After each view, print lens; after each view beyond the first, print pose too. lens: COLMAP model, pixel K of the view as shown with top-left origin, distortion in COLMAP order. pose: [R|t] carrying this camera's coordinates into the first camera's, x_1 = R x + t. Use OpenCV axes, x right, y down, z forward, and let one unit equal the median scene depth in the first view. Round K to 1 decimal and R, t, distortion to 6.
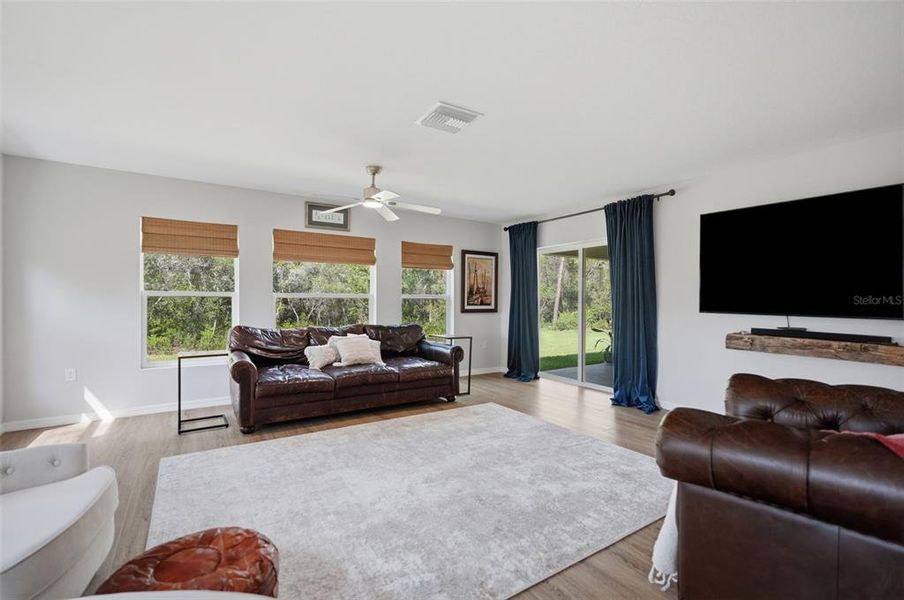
lens RADIAL K [[413.1, 0, 438.0], [0, 413.1, 303.4], [0, 0, 1]] dist [0.000964, 0.000250]
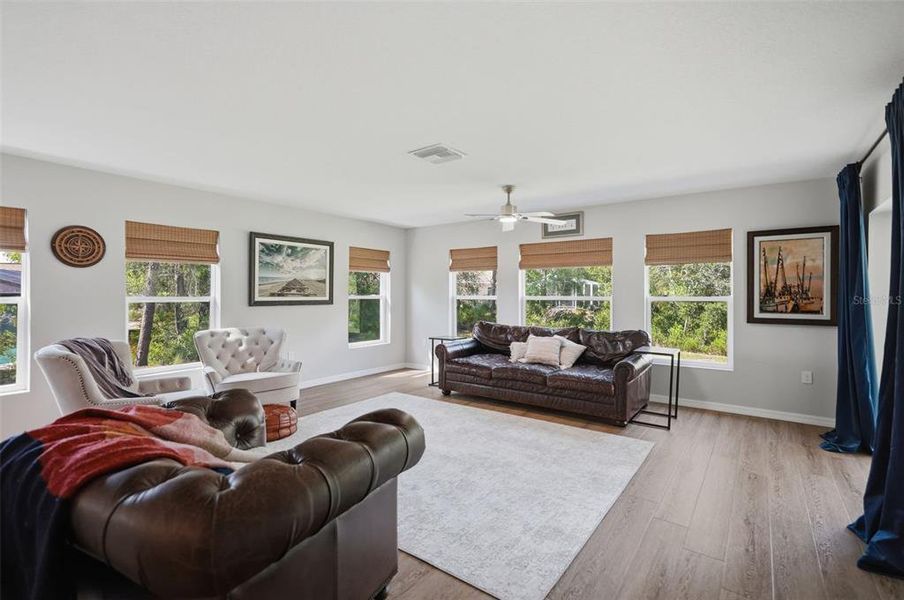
lens RADIAL K [[413.1, 0, 442.8], [0, 413.1, 297.4], [0, 0, 1]] dist [0.000964, 0.000250]
pose [[0.350742, -0.000004, -0.936472, 0.708691], [-0.007340, 0.999969, -0.002754, -0.019311], [0.936443, 0.007840, 0.350731, 0.379632]]
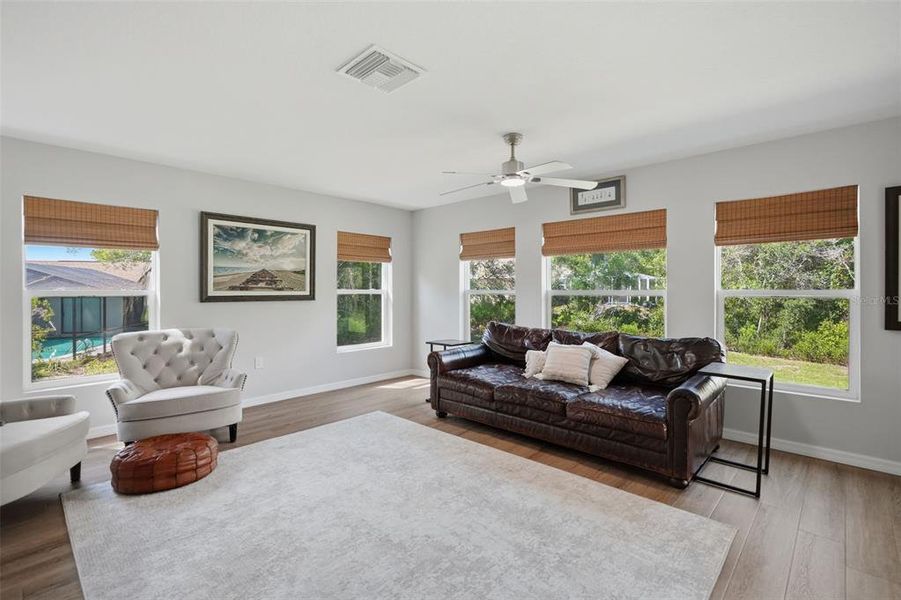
lens RADIAL K [[411.8, 0, 446.8], [0, 411.8, 293.4], [0, 0, 1]] dist [0.000964, 0.000250]
pose [[0.245568, 0.000490, -0.969379, 0.500541], [-0.007116, 0.999974, -0.001297, -0.017228], [0.969353, 0.007216, 0.245565, 0.584465]]
